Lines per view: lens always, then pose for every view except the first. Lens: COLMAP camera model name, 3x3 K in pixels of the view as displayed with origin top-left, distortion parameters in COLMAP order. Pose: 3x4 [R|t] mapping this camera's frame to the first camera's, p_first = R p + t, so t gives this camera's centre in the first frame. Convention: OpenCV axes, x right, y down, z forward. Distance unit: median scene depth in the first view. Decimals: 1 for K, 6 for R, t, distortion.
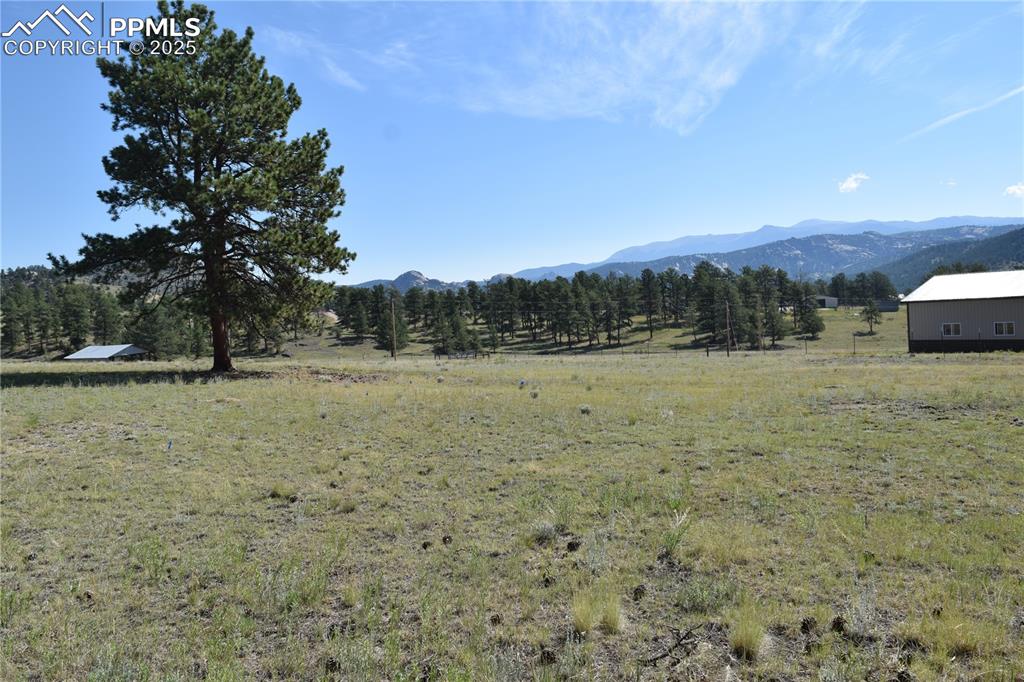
lens RADIAL K [[793.9, 0, 505.4], [0, 793.9, 335.0], [0, 0, 1]] dist [-0.017389, 0.011166]
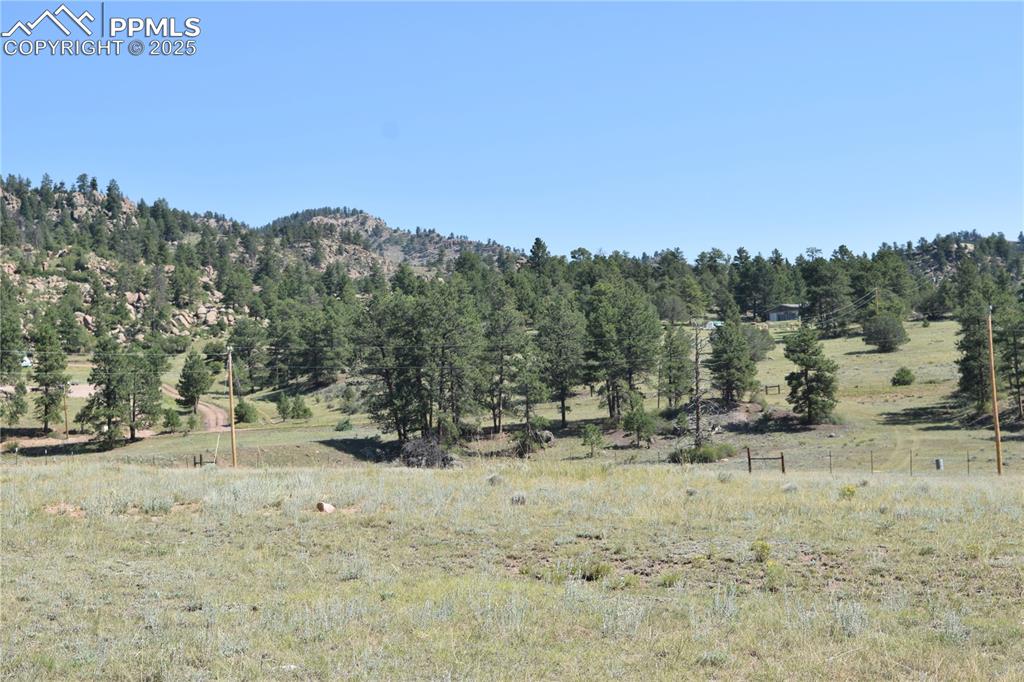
lens RADIAL K [[1847.8, 0, 502.6], [0, 1847.8, 331.0], [0, 0, 1]] dist [-0.030172, 0.000000]
pose [[0.712391, -0.014562, -0.701632, -0.093882], [-0.003030, 0.999712, -0.023825, -0.000078], [0.701776, 0.019098, 0.712141, 0.076897]]
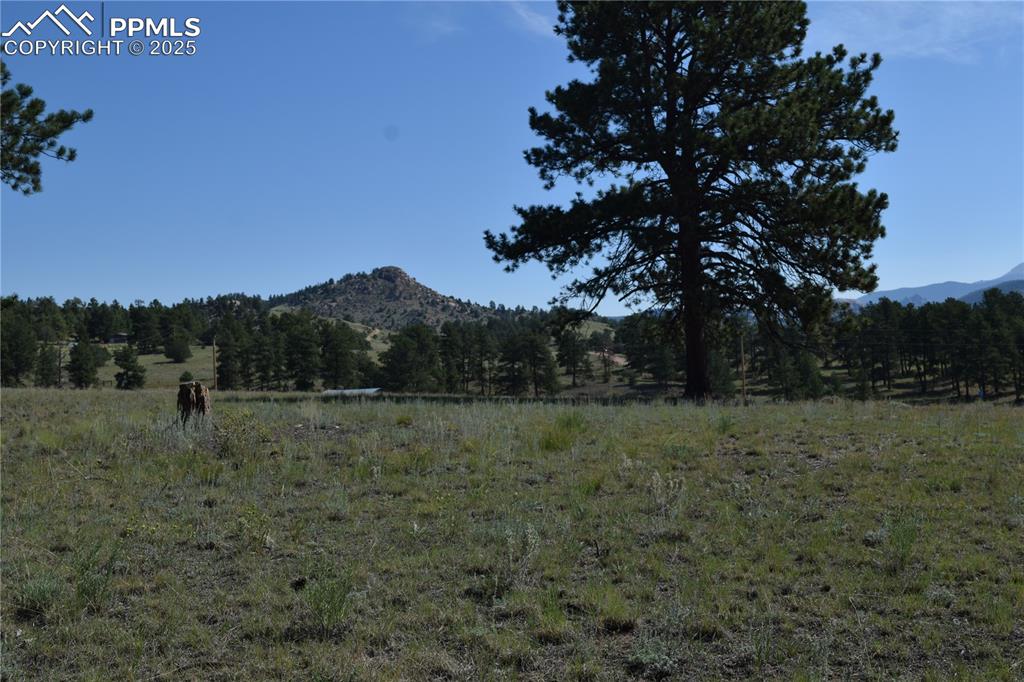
lens RADIAL K [[1118.5, 0, 509.3], [0, 1118.5, 336.4], [0, 0, 1]] dist [-0.024177, 0.000000]
pose [[0.957394, -0.000225, -0.288785, -0.029446], [-0.012630, 0.999010, -0.042648, 0.004417], [0.288509, 0.044478, 0.956444, 0.001876]]
